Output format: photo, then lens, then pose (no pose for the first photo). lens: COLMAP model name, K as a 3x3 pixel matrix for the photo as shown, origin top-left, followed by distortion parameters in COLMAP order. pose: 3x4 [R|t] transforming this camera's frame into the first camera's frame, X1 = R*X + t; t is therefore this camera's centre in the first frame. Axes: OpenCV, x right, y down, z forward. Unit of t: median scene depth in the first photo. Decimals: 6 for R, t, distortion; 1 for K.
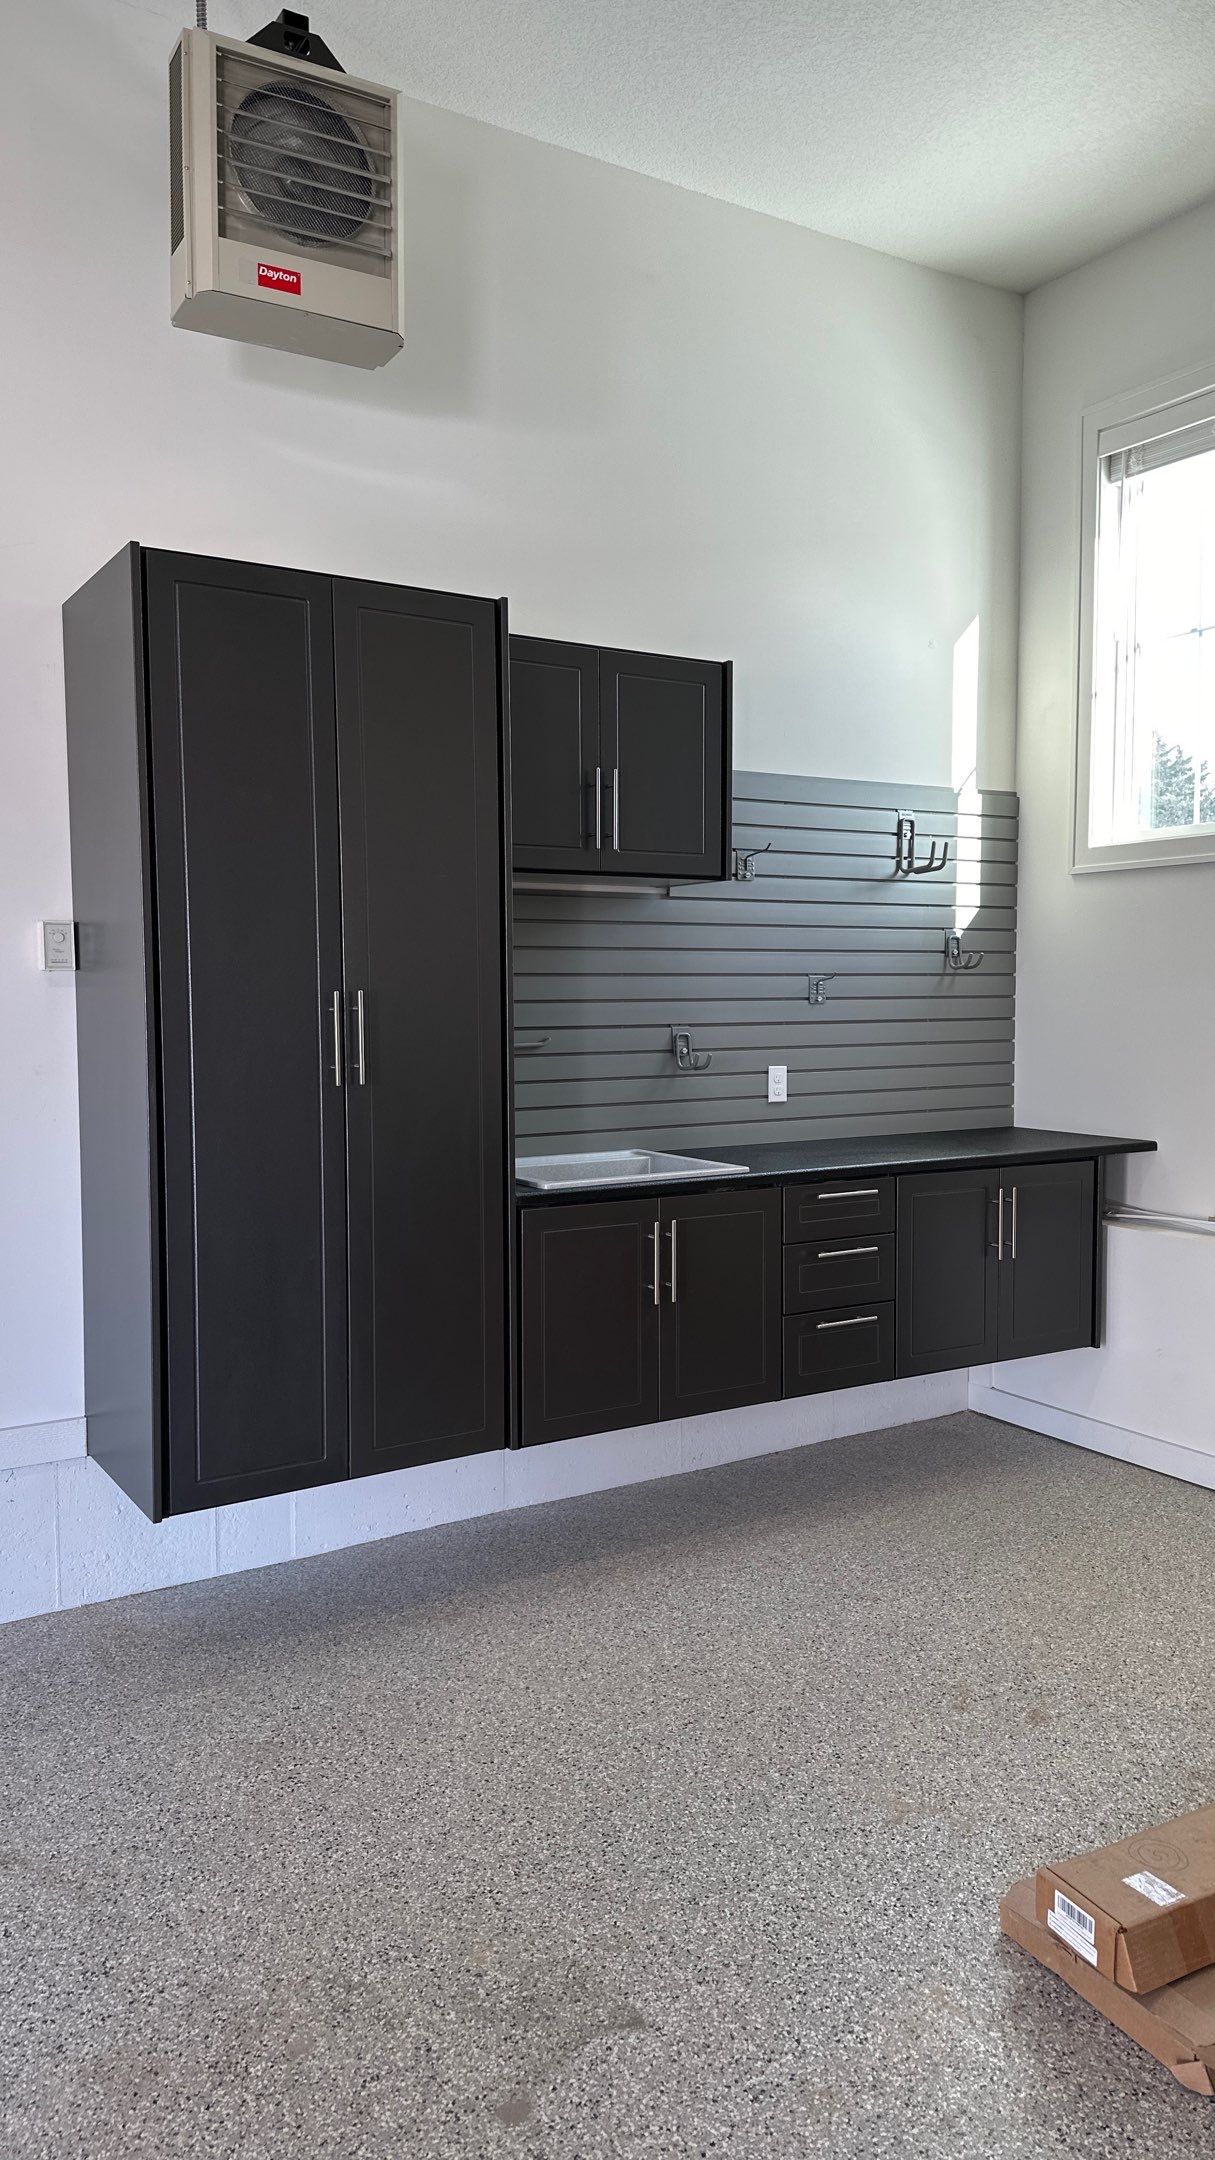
lens RADIAL K [[1544.6, 0, 607.5], [0, 1544.6, 1080.0], [0, 0, 1]] dist [0.142231, -0.209288]
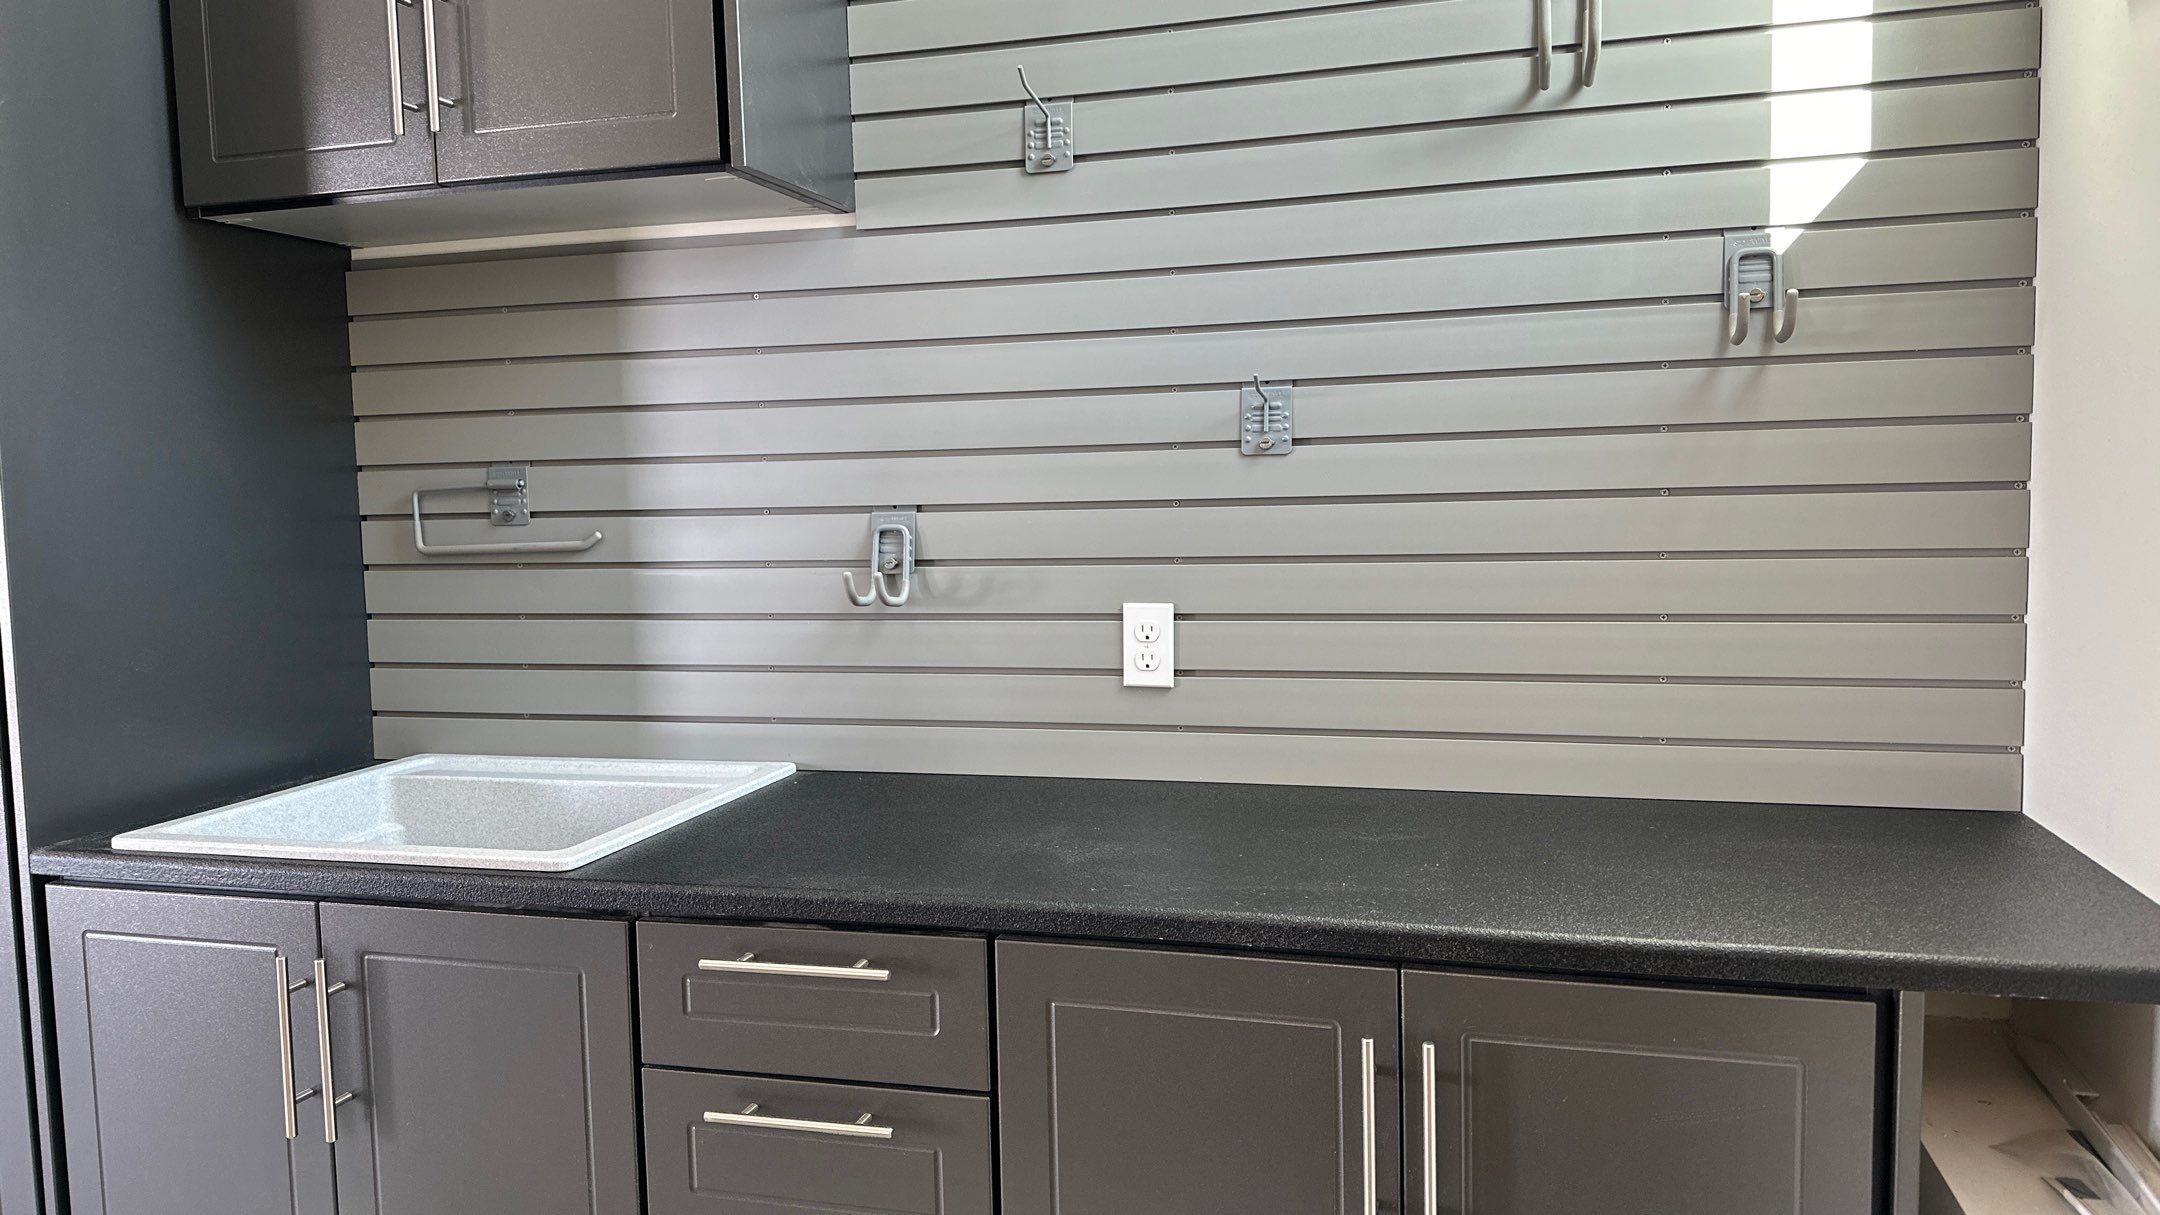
lens RADIAL K [[1544.6, 0, 1092.7], [0, 1544.6, 599.4], [0, 0, 1]] dist [0.142231, -0.209288]
pose [[0.673710, 0.045820, -0.737574, 0.396785], [-0.021321, 0.998866, 0.042577, -0.026643], [0.738689, -0.012959, 0.673922, 0.667092]]
